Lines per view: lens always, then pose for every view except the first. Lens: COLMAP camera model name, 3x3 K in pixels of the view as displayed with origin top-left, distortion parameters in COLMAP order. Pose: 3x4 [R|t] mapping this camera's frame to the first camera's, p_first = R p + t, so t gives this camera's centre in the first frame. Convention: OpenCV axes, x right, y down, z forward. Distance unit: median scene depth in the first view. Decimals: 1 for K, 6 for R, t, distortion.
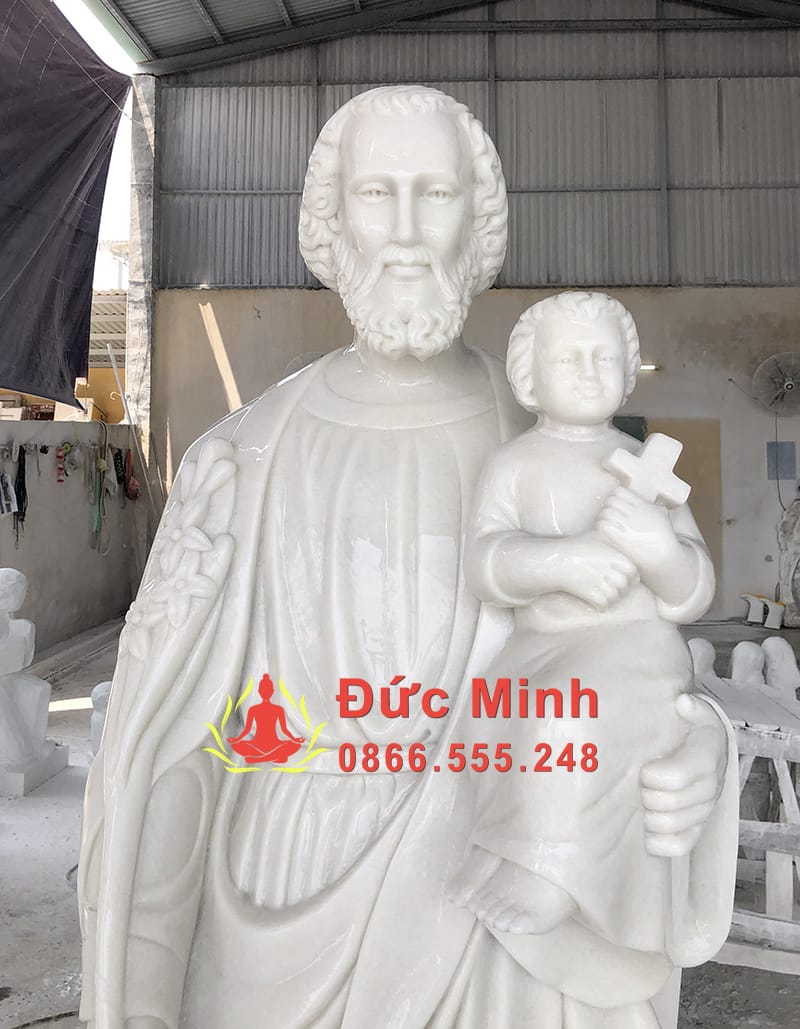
lens RADIAL K [[1029.3, 0, 429.5], [0, 1029.3, 391.3], [0, 0, 1]] dist [0.099743, -0.186390]
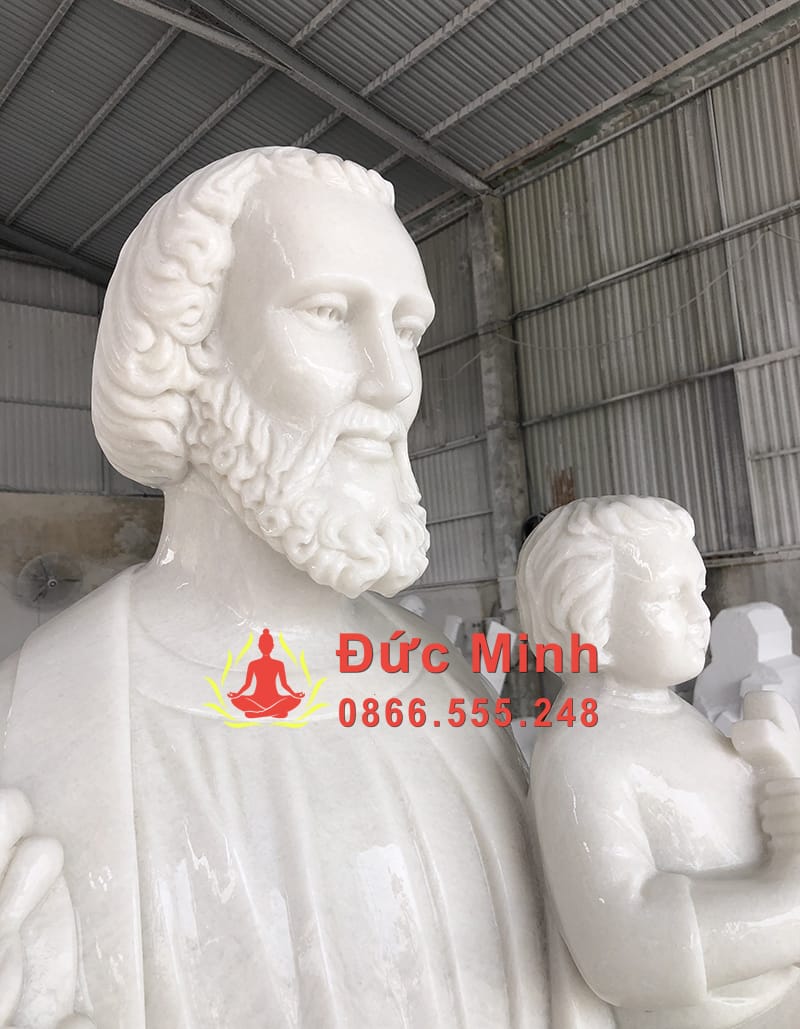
lens RADIAL K [[882.5, 0, 400.0], [0, 882.5, 514.5], [0, 0, 1]] dist [0.058490, -0.085605]
pose [[0.730093, 0.028470, 0.682755, -0.032109], [0.025327, 0.997318, -0.068670, -0.003784], [-0.682879, 0.067427, 0.727413, 0.054765]]
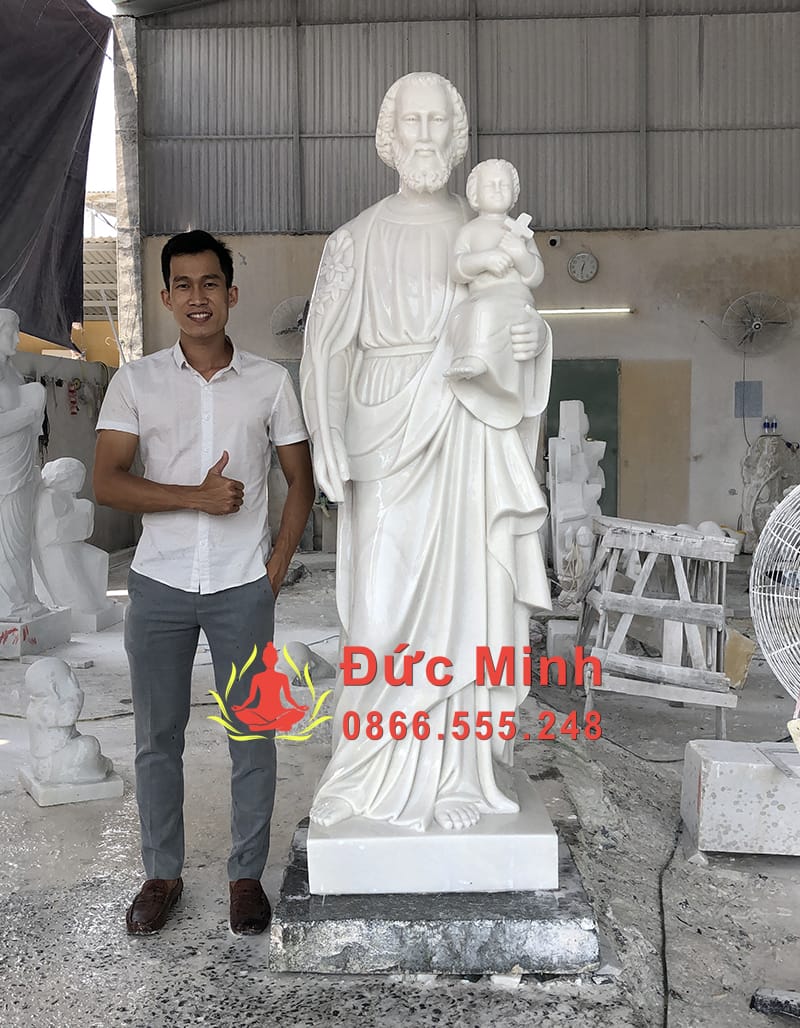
lens RADIAL K [[1128.9, 0, 400.0], [0, 1128.9, 514.0], [0, 0, 1]] dist [0.024103, -0.016966]
pose [[0.999965, -0.005953, -0.005960, -0.006149], [0.006671, 0.991641, 0.128856, 0.033038], [0.005143, -0.128891, 0.991645, -0.151006]]
